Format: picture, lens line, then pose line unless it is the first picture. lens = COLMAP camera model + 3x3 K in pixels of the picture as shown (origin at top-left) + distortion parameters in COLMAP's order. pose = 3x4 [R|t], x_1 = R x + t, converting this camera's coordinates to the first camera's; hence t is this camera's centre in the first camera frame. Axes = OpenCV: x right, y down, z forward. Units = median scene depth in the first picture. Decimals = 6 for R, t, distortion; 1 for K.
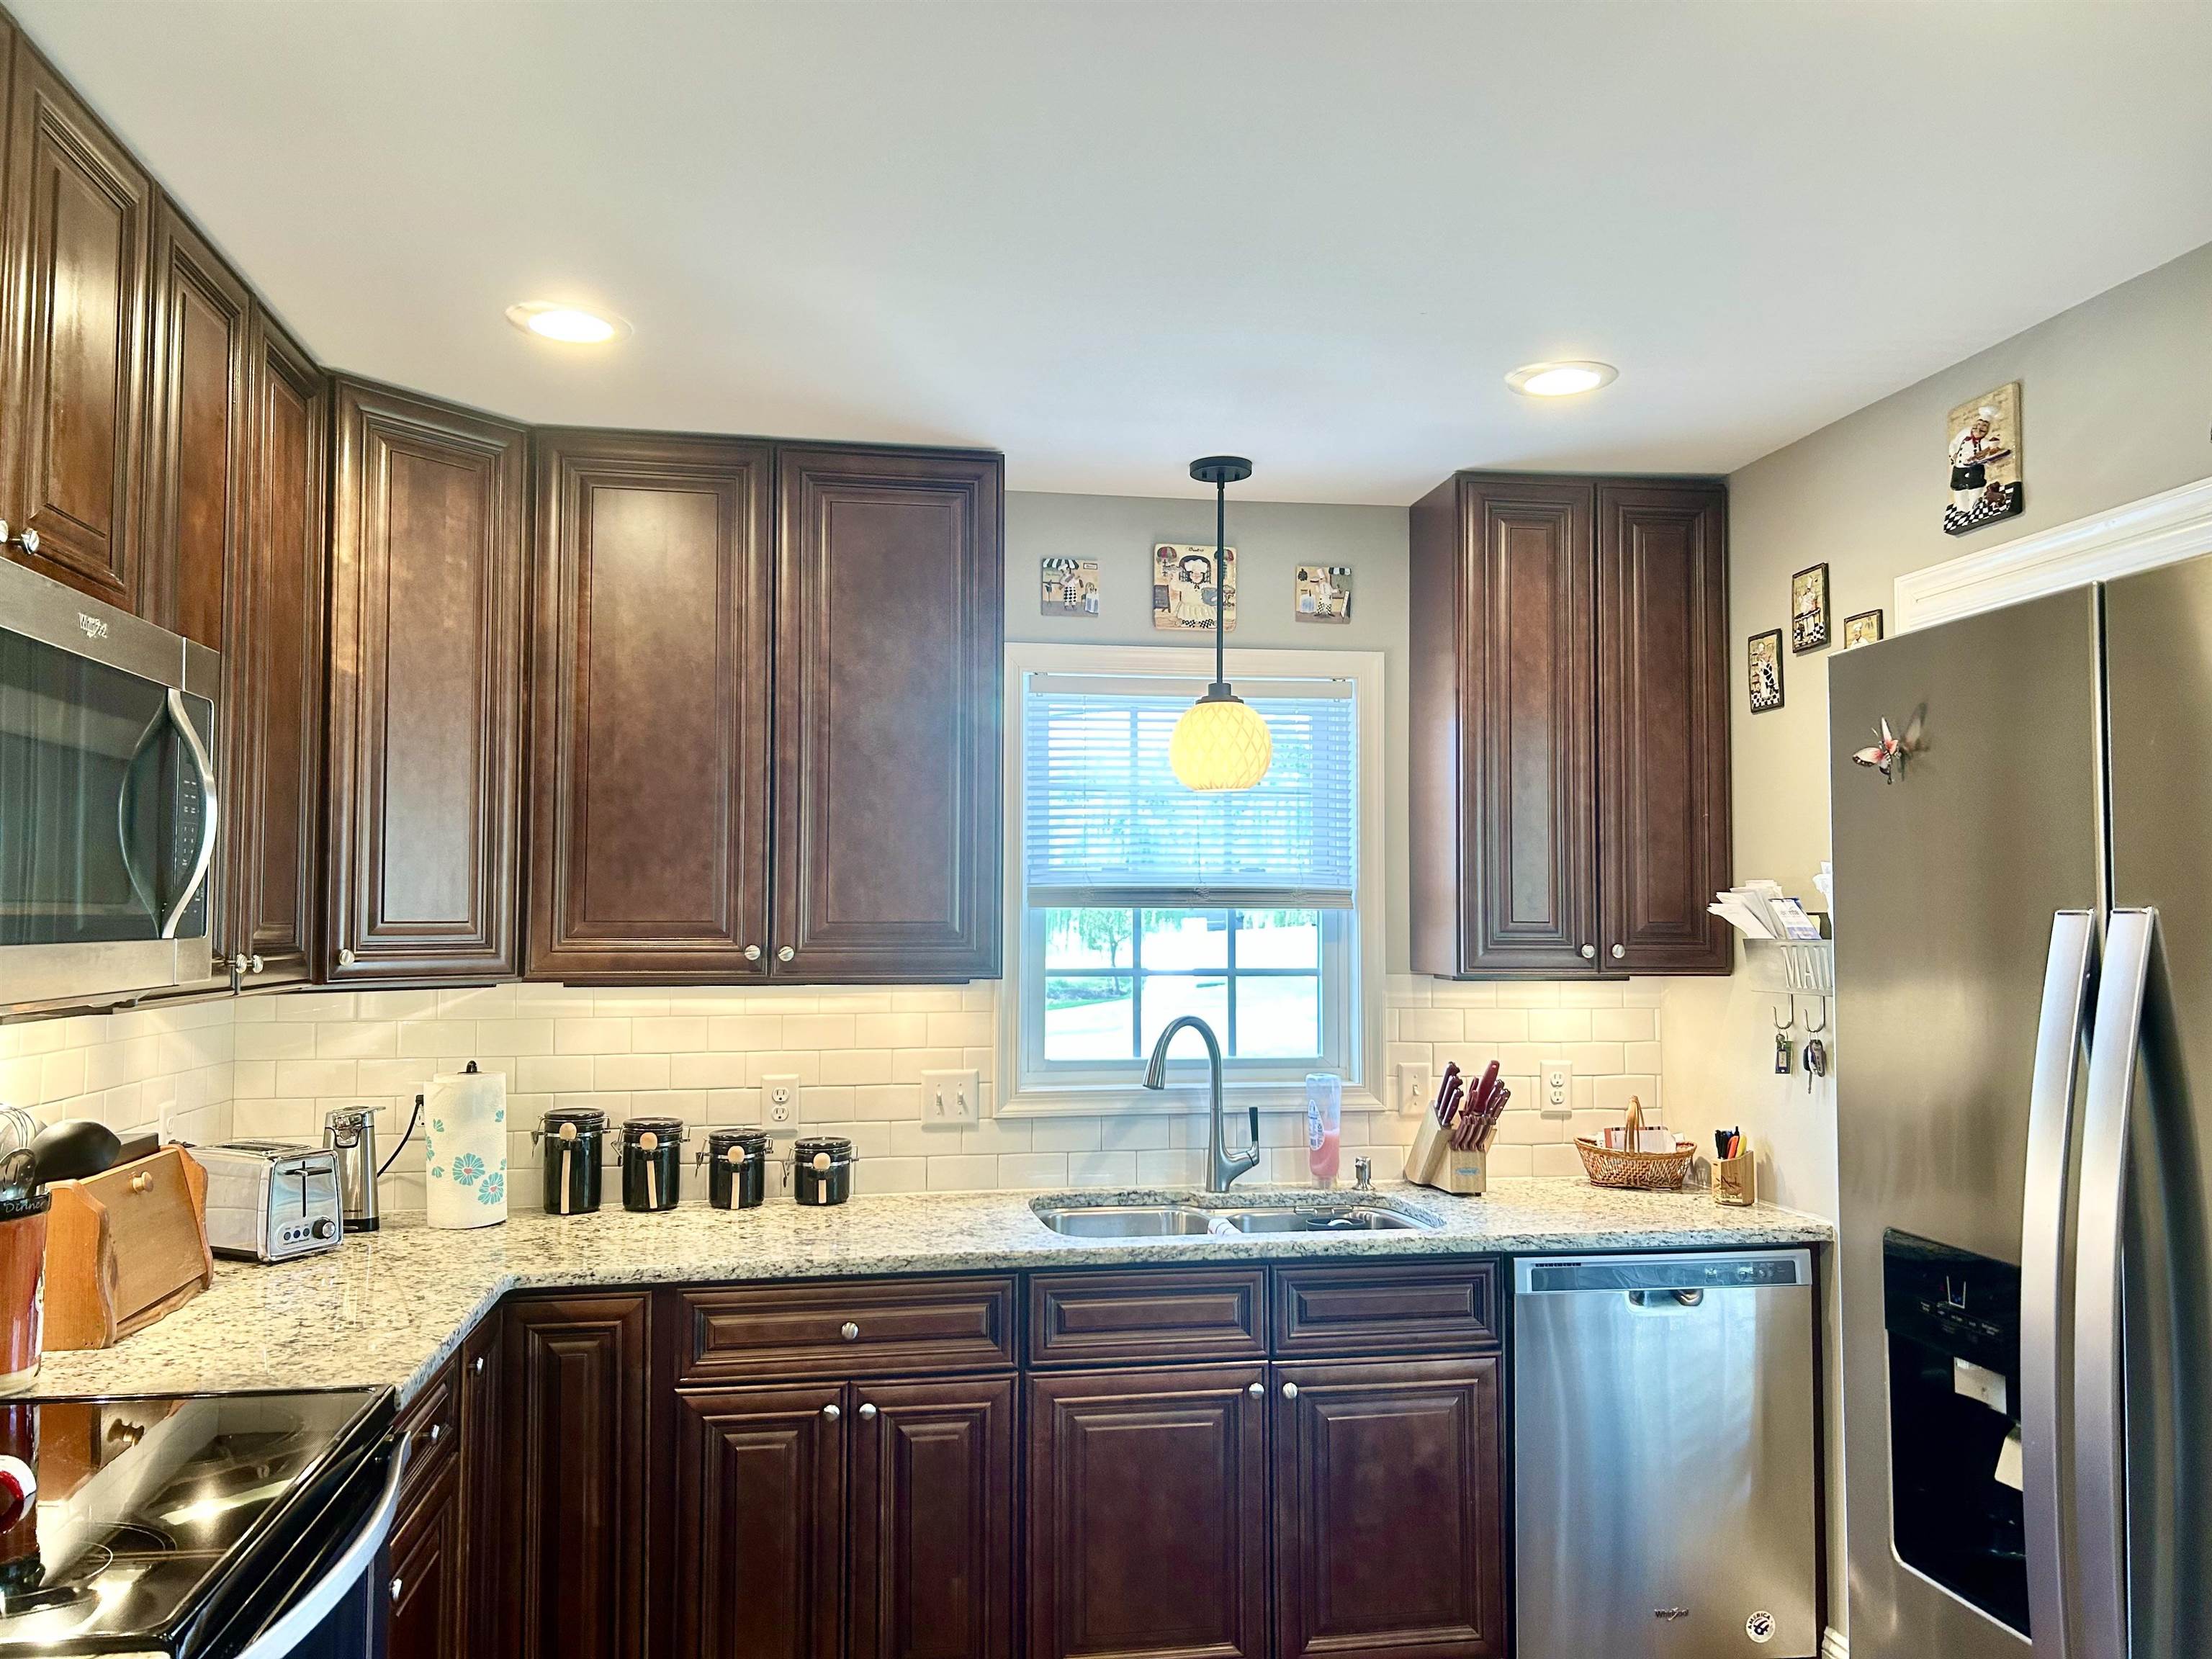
lens RADIAL K [[1674.2, 0, 1105.3], [0, 1674.2, 832.7], [0, 0, 1]] dist [0.032565, -0.022249]
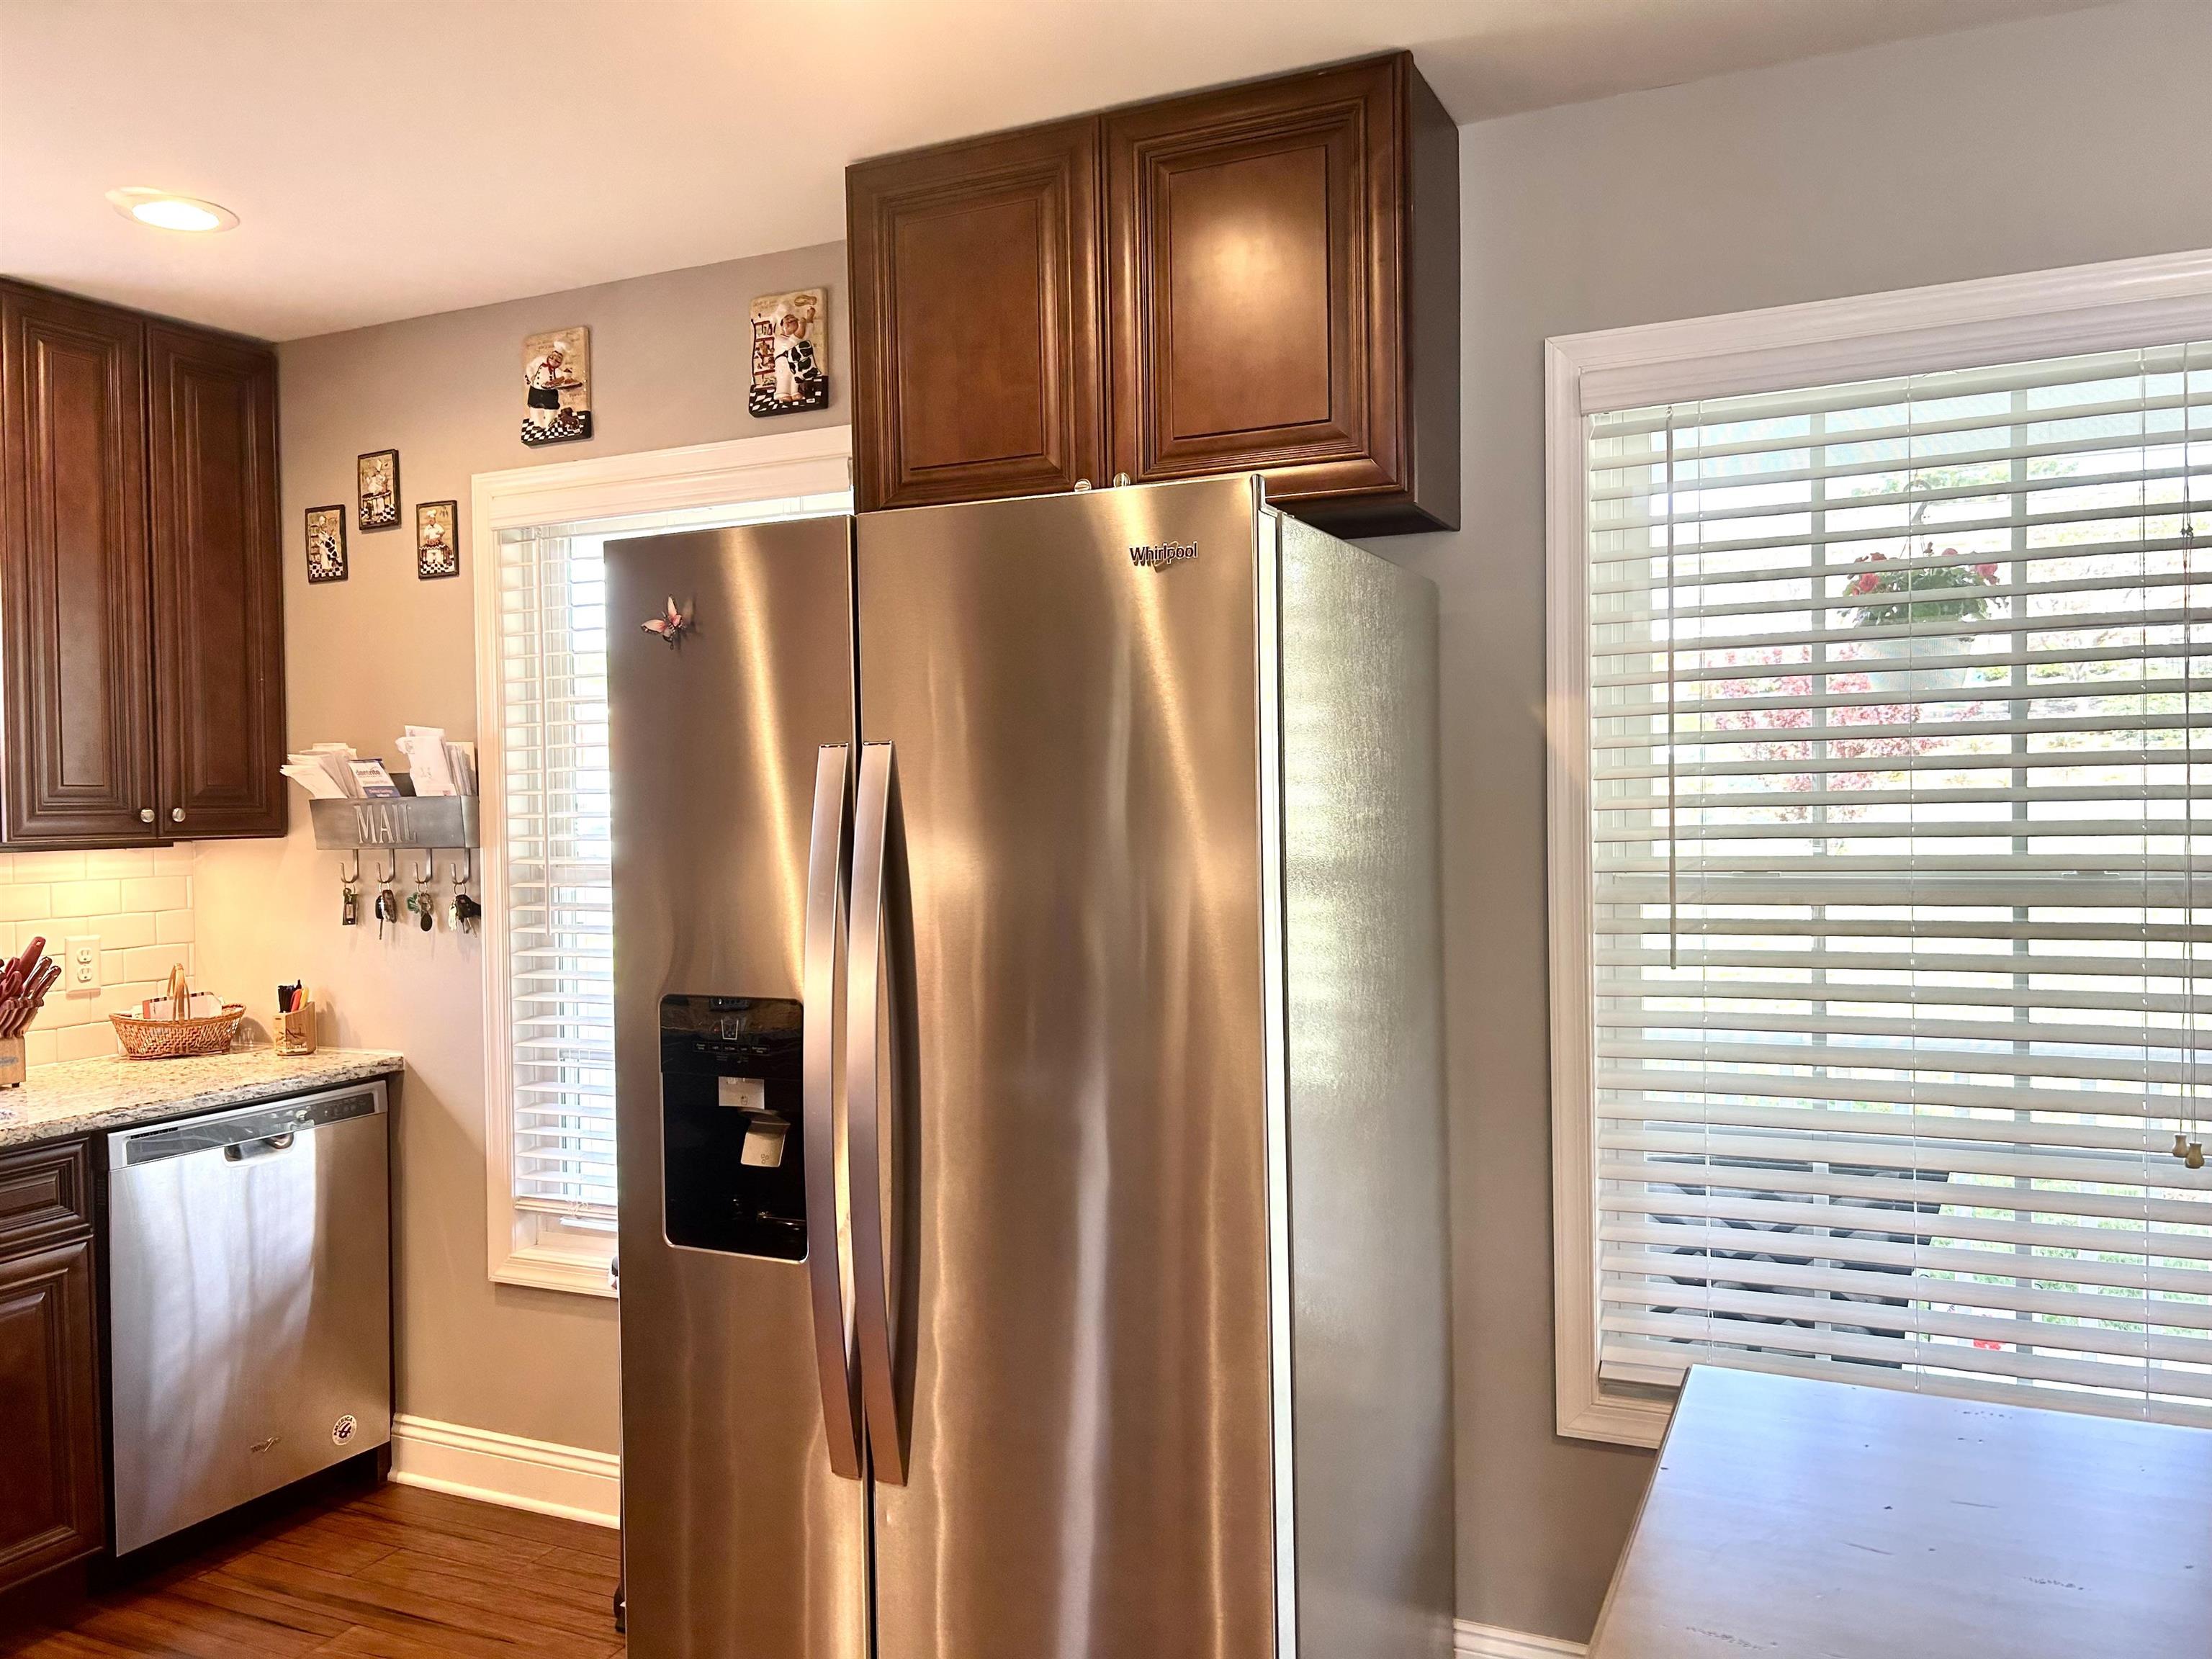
lens RADIAL K [[1674.2, 0, 1107.7], [0, 1674.2, 821.8], [0, 0, 1]] dist [0.032565, -0.022249]
pose [[0.573356, -0.022980, 0.818984, -0.201899], [-0.024098, 0.998701, 0.044893, 0.018900], [-0.818952, -0.045476, 0.572058, -0.003267]]
